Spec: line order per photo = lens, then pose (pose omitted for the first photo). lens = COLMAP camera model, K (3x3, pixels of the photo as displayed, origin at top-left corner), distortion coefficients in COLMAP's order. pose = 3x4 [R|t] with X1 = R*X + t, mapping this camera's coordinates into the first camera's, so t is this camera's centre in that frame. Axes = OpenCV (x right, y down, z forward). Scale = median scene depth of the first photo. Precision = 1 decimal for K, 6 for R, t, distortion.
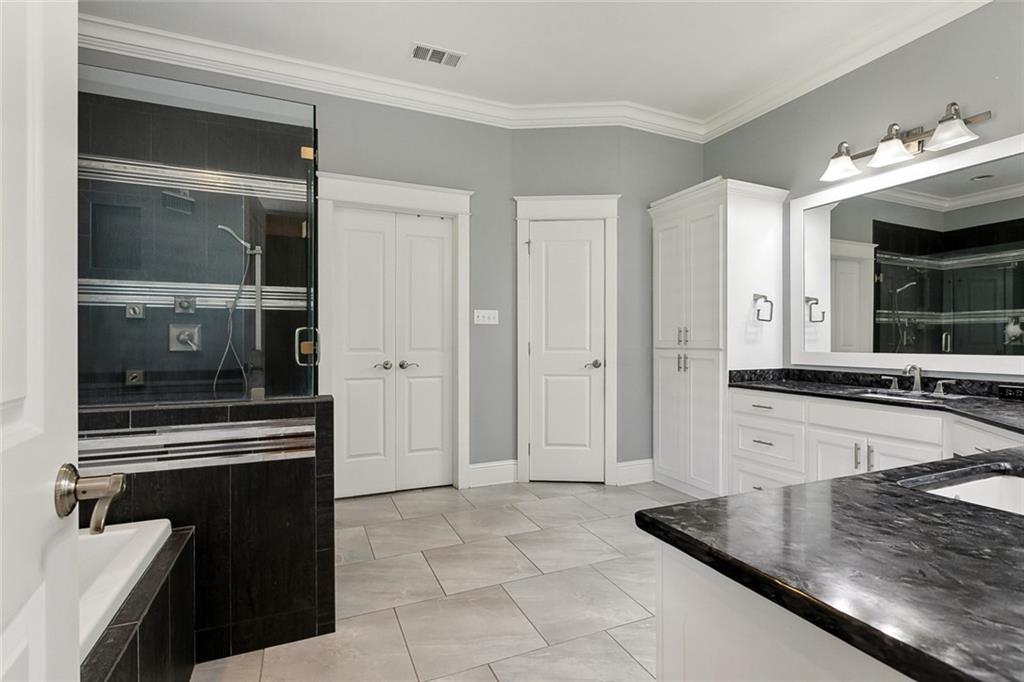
lens RADIAL K [[469.4, 0, 512.0], [0, 469.4, 341.0], [0, 0, 1]] dist [0.000584, 0.000073]
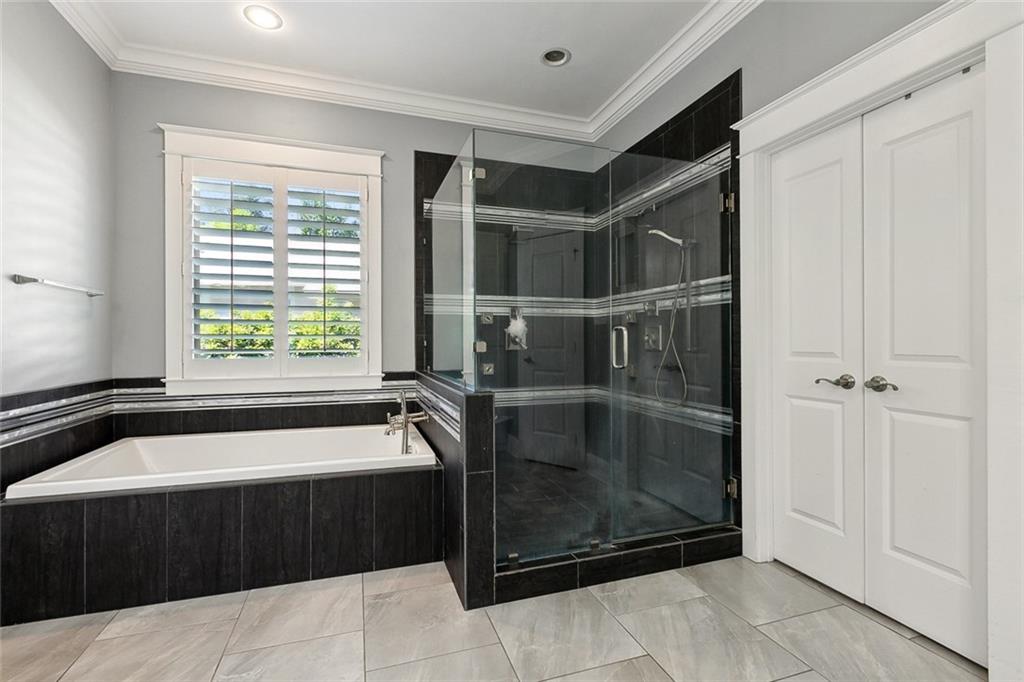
lens RADIAL K [[464.4, 0, 512.0], [0, 464.4, 341.0], [0, 0, 1]] dist [-0.000529, -0.000094]
pose [[-0.096315, -0.001043, -0.995350, 0.372025], [0.000389, 0.999999, -0.001086, 0.000907], [0.995351, -0.000492, -0.096314, 0.666998]]
